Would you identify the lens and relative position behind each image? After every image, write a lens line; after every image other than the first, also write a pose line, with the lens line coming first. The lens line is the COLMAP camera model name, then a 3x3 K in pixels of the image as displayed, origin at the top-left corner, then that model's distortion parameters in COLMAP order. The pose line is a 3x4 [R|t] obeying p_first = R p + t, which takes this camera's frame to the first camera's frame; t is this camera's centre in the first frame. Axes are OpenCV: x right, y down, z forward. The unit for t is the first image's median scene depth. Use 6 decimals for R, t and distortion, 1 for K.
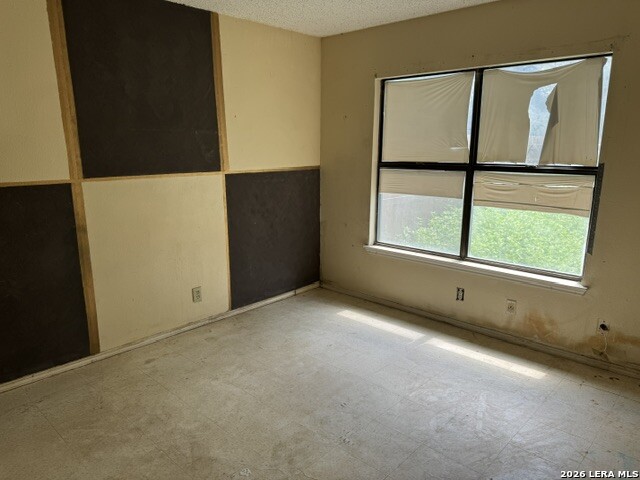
lens RADIAL K [[448.2, 0, 319.7], [0, 448.2, 240.7], [0, 0, 1]] dist [0.018944, -0.037549]
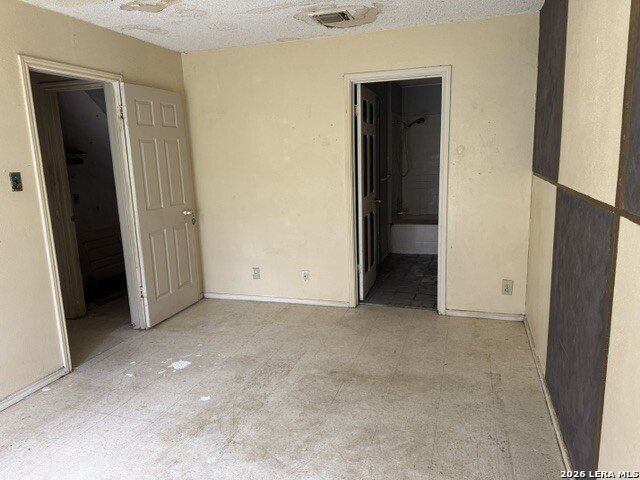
lens RADIAL K [[448.2, 0, 319.4], [0, 448.2, 240.2], [0, 0, 1]] dist [0.018944, -0.037549]
pose [[-0.913266, 0.107223, -0.392999, -0.033378], [-0.048154, 0.929559, 0.365516, -0.346733], [0.404508, 0.352738, -0.843771, 1.698743]]
